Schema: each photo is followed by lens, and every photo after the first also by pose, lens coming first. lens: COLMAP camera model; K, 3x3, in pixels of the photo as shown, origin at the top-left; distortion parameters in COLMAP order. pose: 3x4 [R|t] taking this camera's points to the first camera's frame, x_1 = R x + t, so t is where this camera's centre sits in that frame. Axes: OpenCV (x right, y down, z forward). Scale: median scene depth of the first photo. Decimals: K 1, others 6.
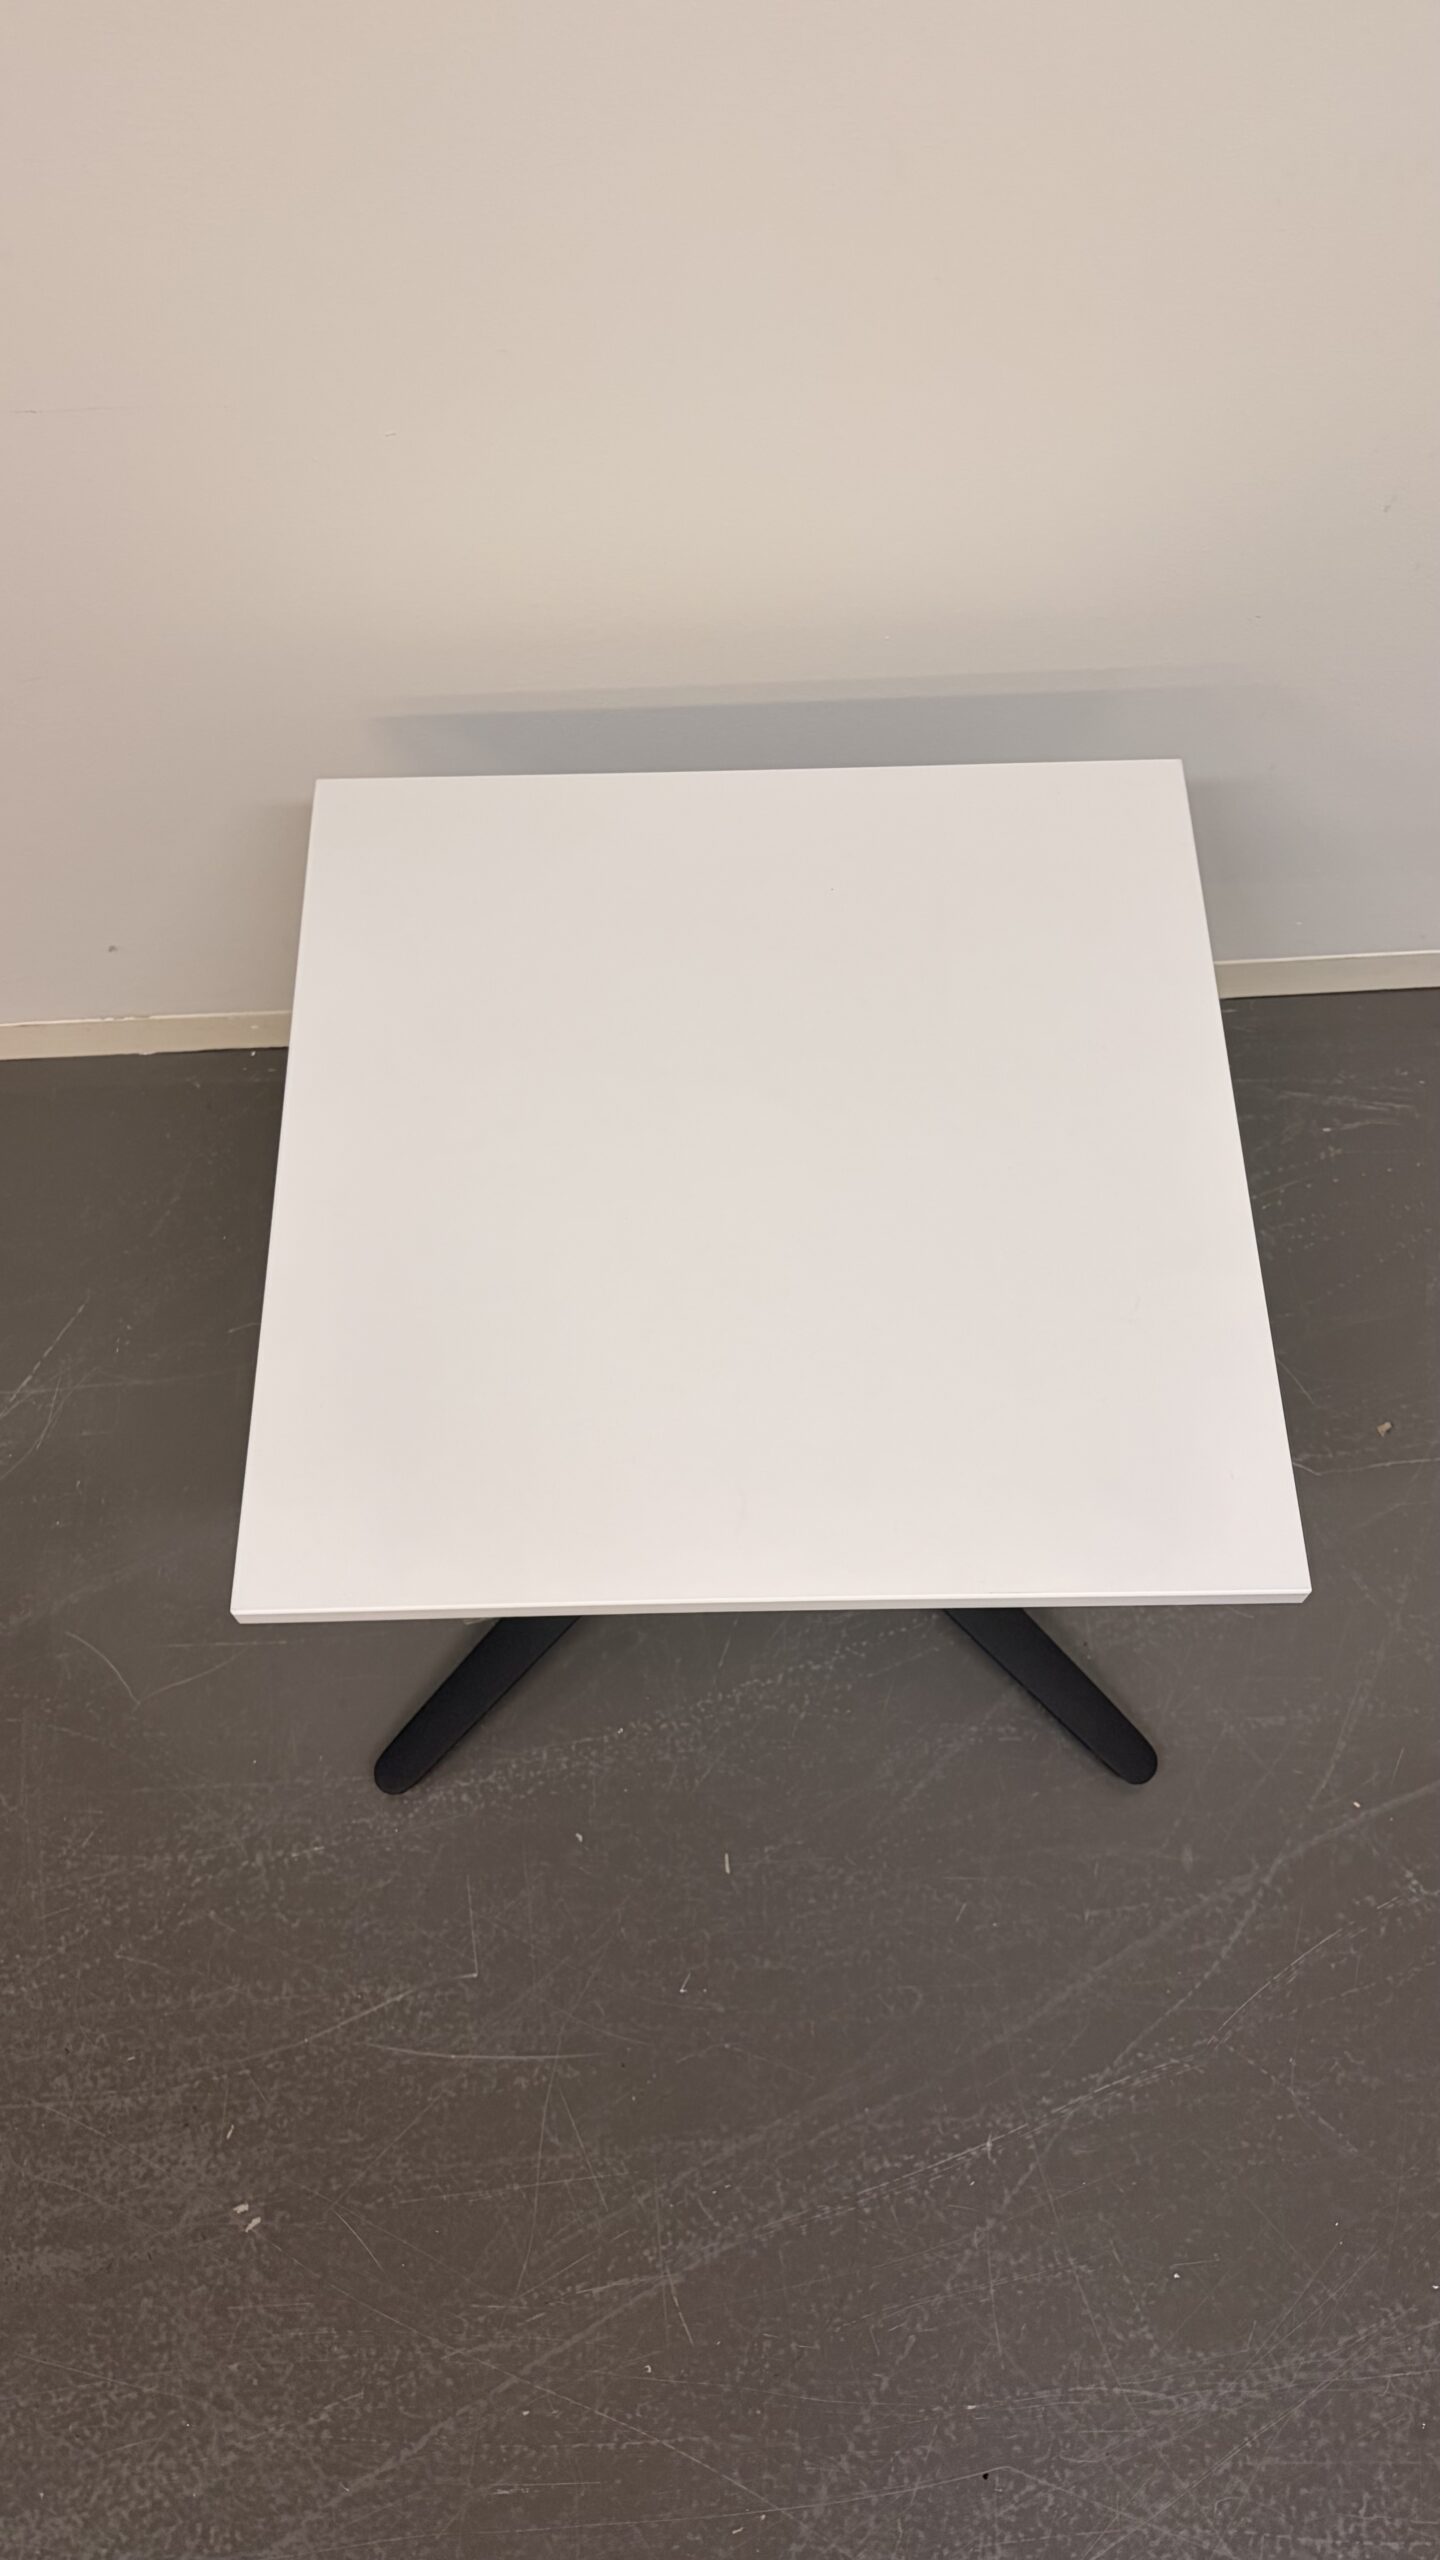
lens RADIAL K [[1924.8, 0, 706.8], [0, 1924.8, 1292.5], [0, 0, 1]] dist [0.022365, -0.009034]
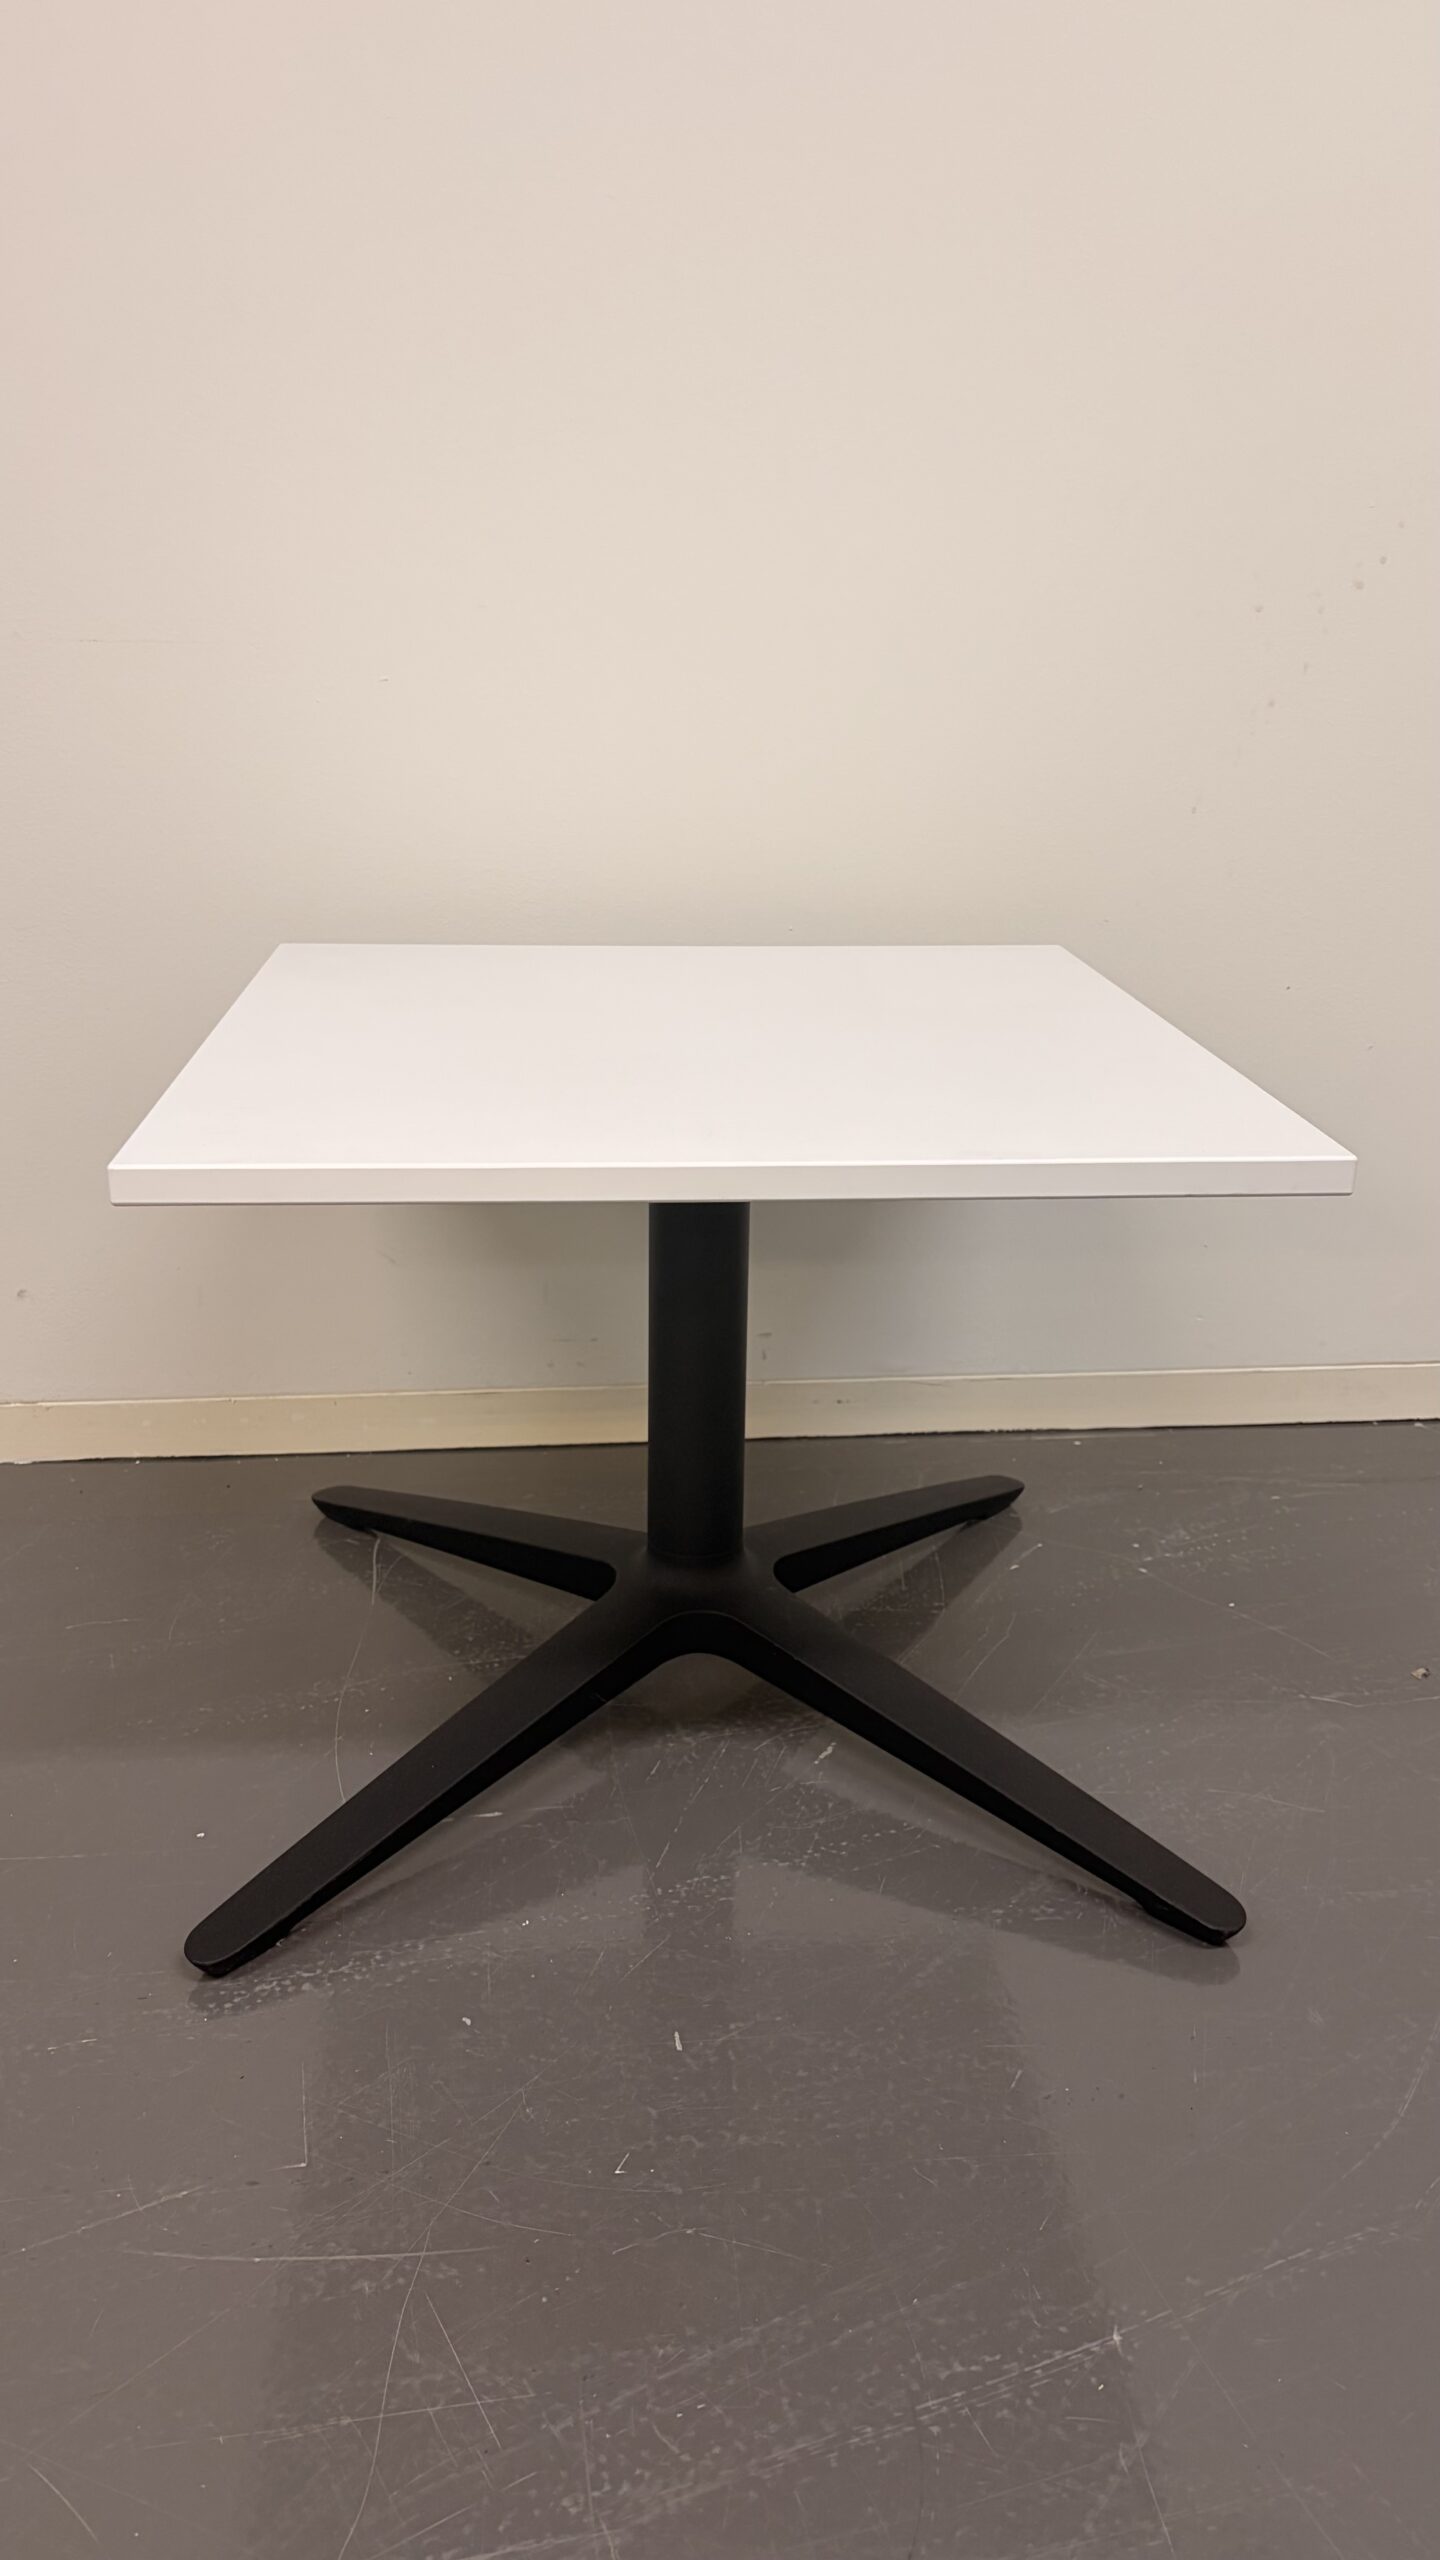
lens RADIAL K [[1932.0, 0, 693.9], [0, 1932.0, 1280.7], [0, 0, 1]] dist [0.018101, 0.006641]
pose [[0.998050, 0.009151, 0.061752, -0.031889], [0.035783, 0.726701, -0.686021, 0.621296], [-0.051153, 0.686893, 0.724956, 0.320253]]
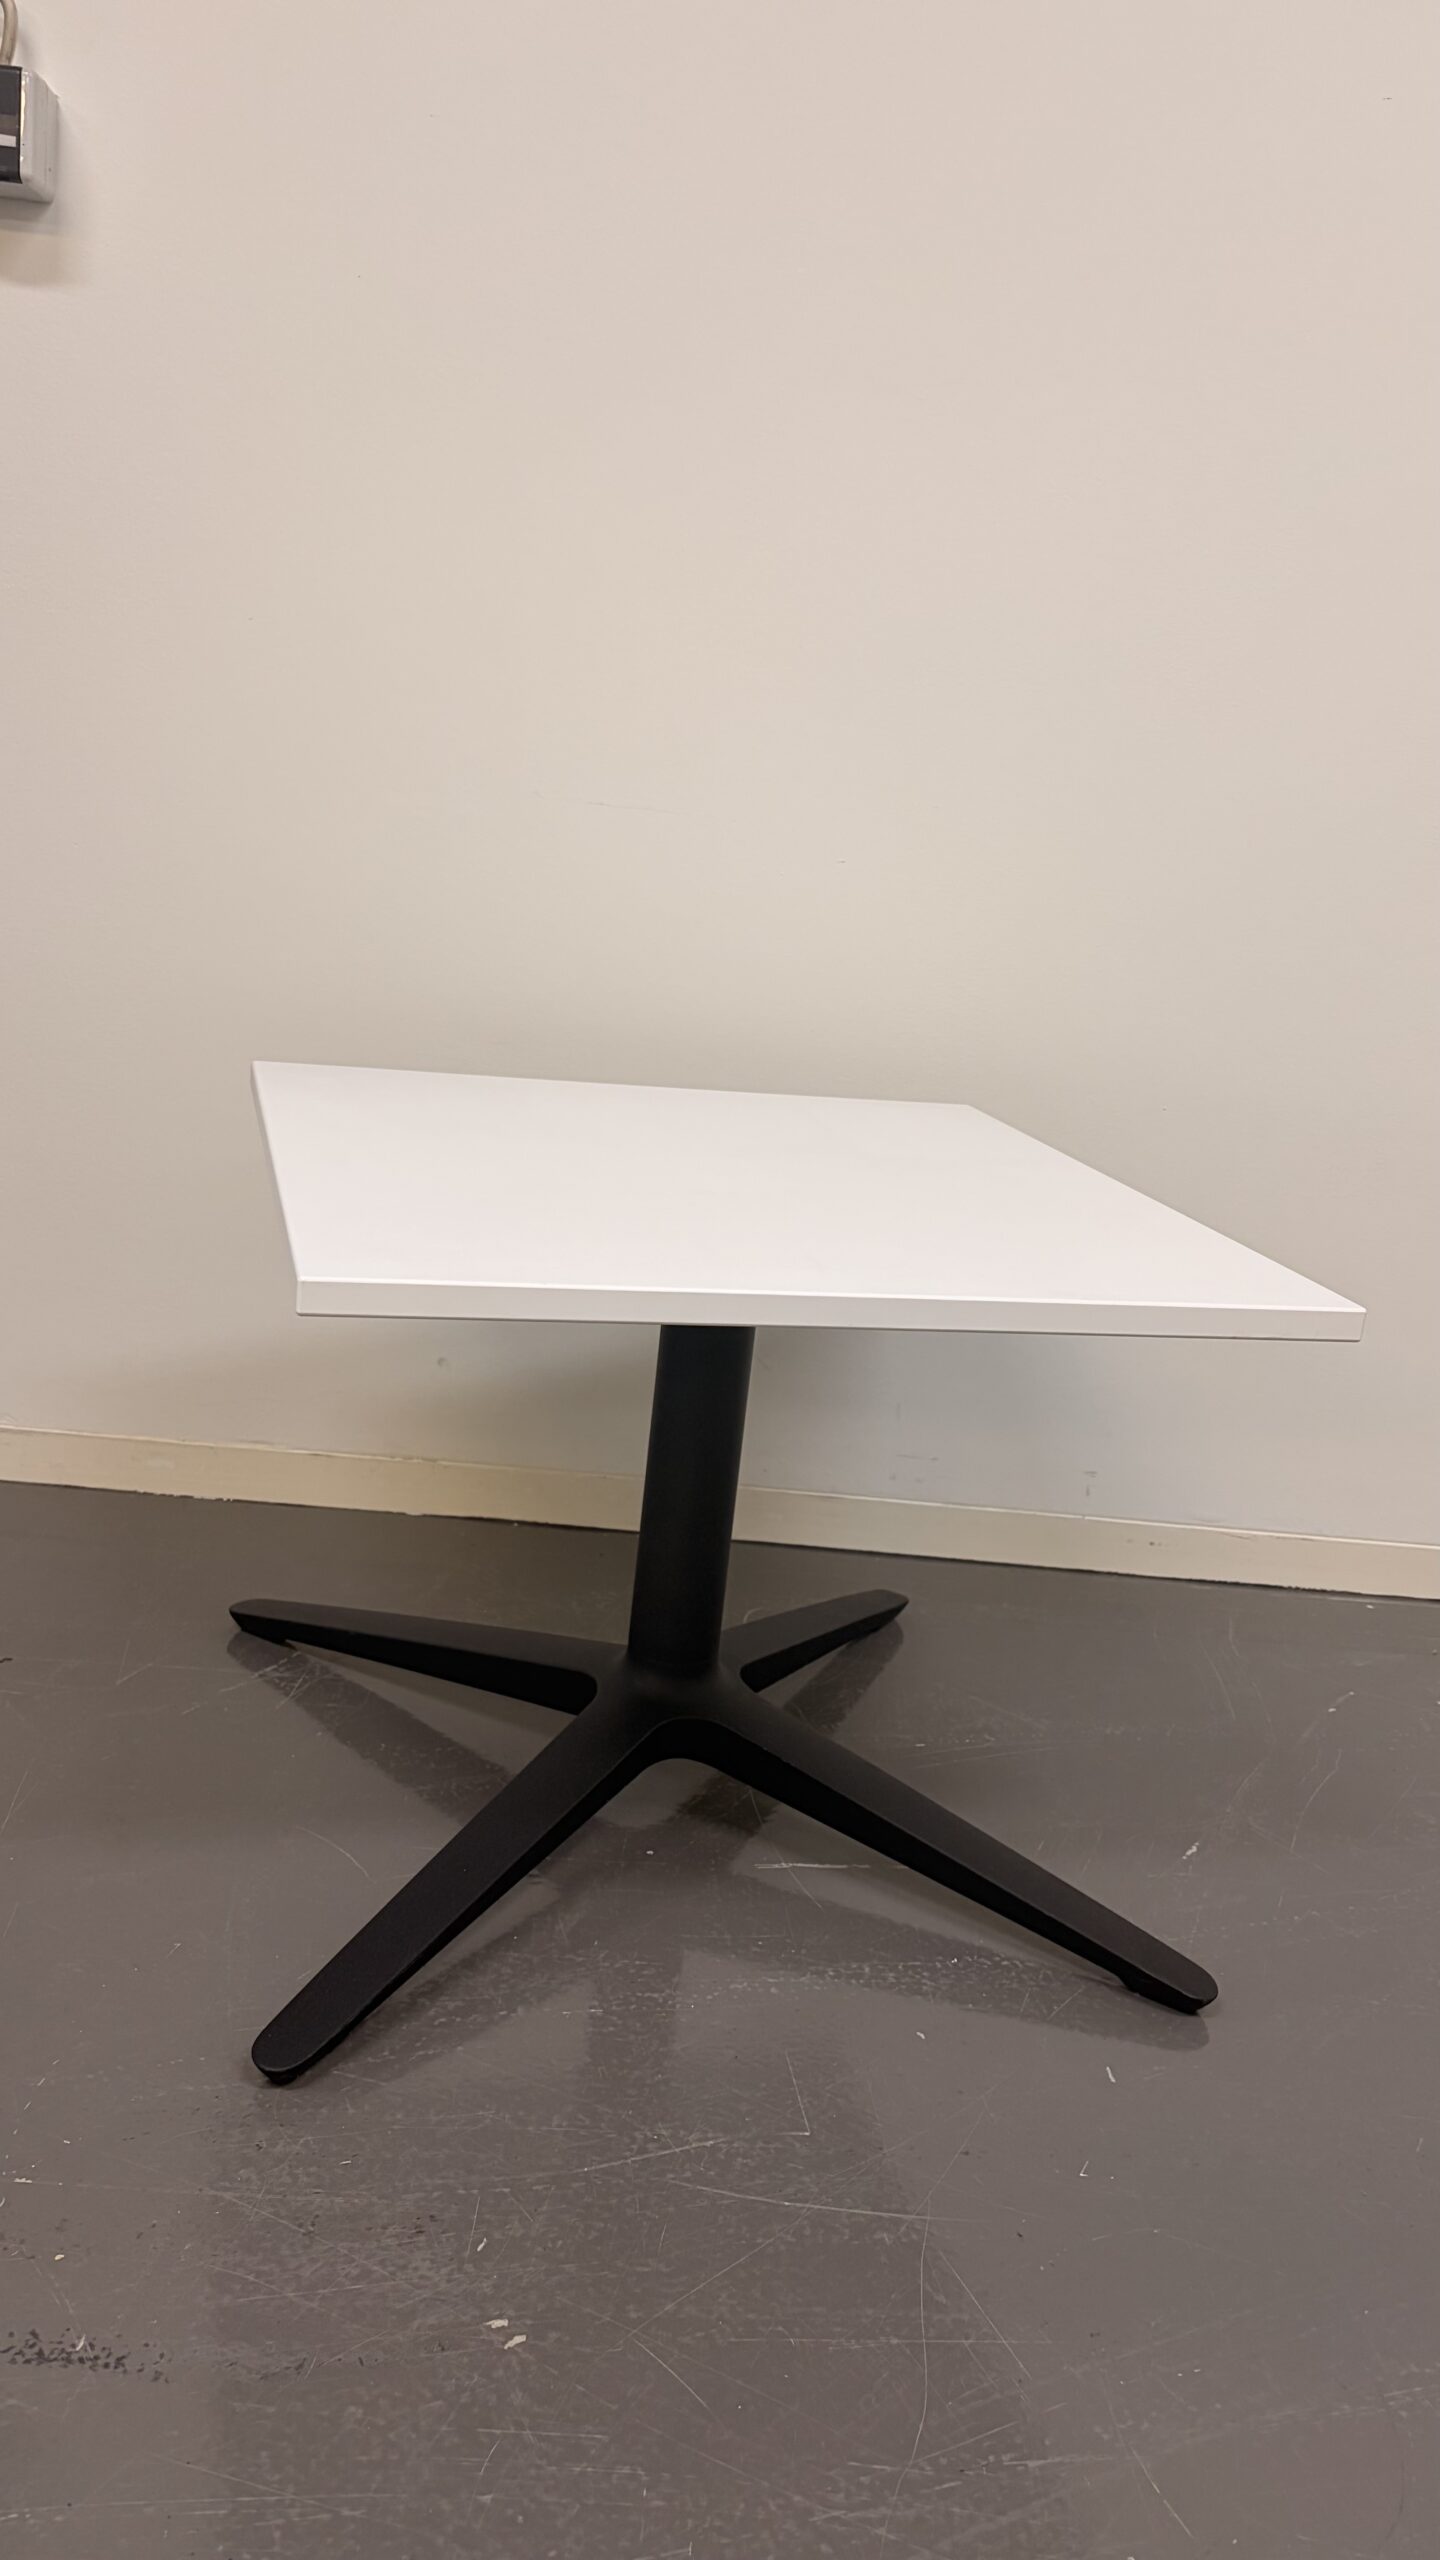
lens RADIAL K [[1914.1, 0, 720.0], [0, 1914.1, 1280.0], [0, 0, 1]] dist [0.066477, -0.072226]
pose [[0.992584, 0.118797, 0.025783, -0.223134], [-0.060704, 0.668146, -0.741550, 0.726676], [-0.105320, 0.734485, 0.670402, 0.262021]]
